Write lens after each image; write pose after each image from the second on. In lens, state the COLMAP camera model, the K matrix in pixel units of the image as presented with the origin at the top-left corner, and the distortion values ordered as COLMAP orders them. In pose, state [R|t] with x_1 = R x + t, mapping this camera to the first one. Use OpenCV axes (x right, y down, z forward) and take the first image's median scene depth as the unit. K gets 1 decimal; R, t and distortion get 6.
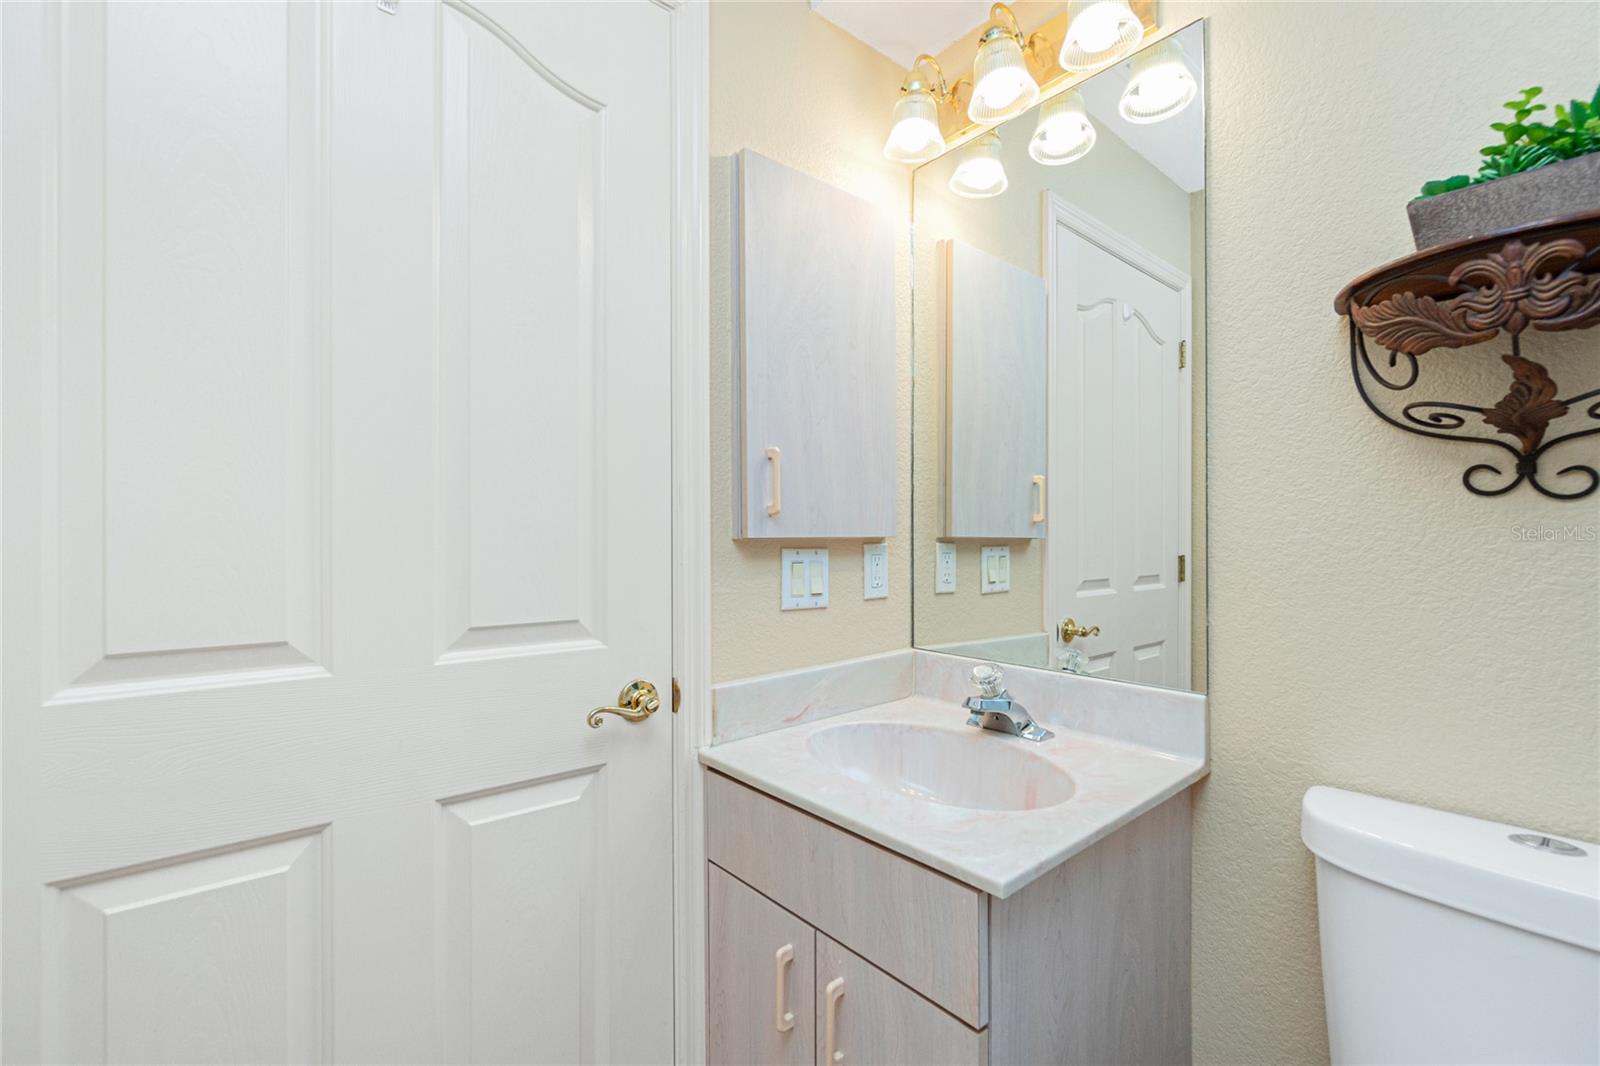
lens RADIAL K [[700.8, 0, 801.1], [0, 700.8, 537.6], [0, 0, 1]] dist [-0.015051, 0.007062]
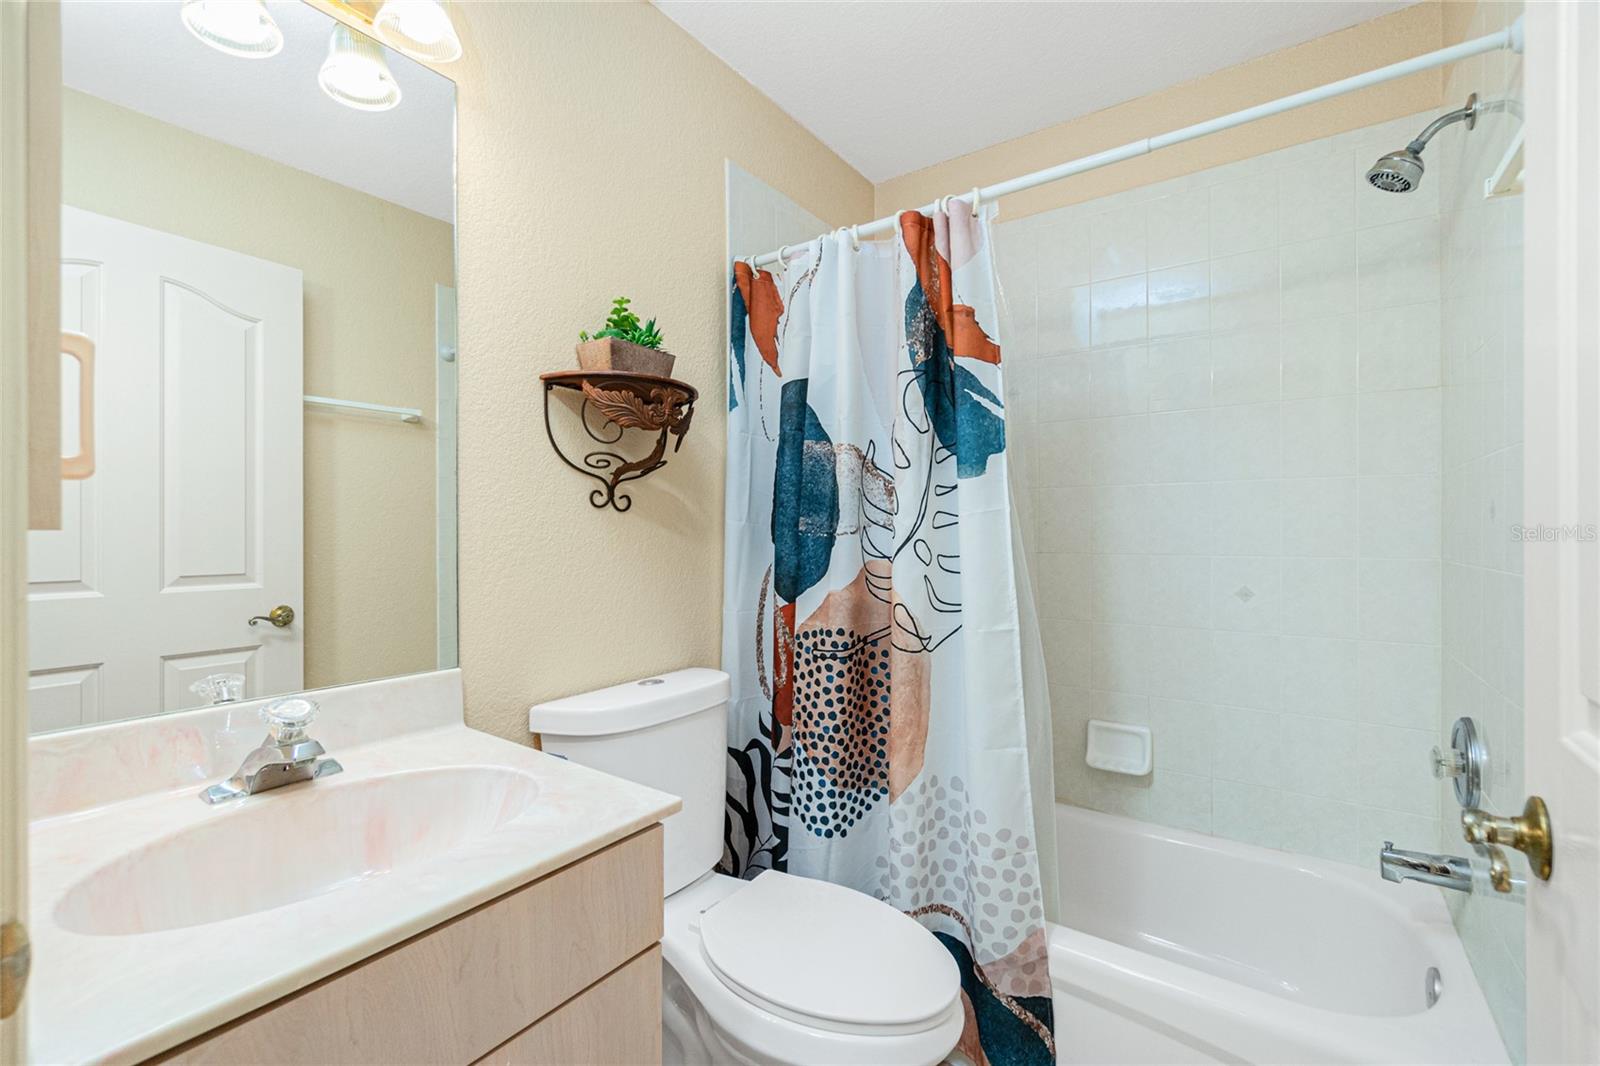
lens RADIAL K [[700.8, 0, 798.4], [0, 700.8, 531.6], [0, 0, 1]] dist [-0.015051, 0.007062]
pose [[-0.261284, 0.000979, 0.965262, -0.890536], [0.001420, 0.999999, -0.000630, 0.002493], [-0.965261, 0.001206, -0.261285, 0.988382]]
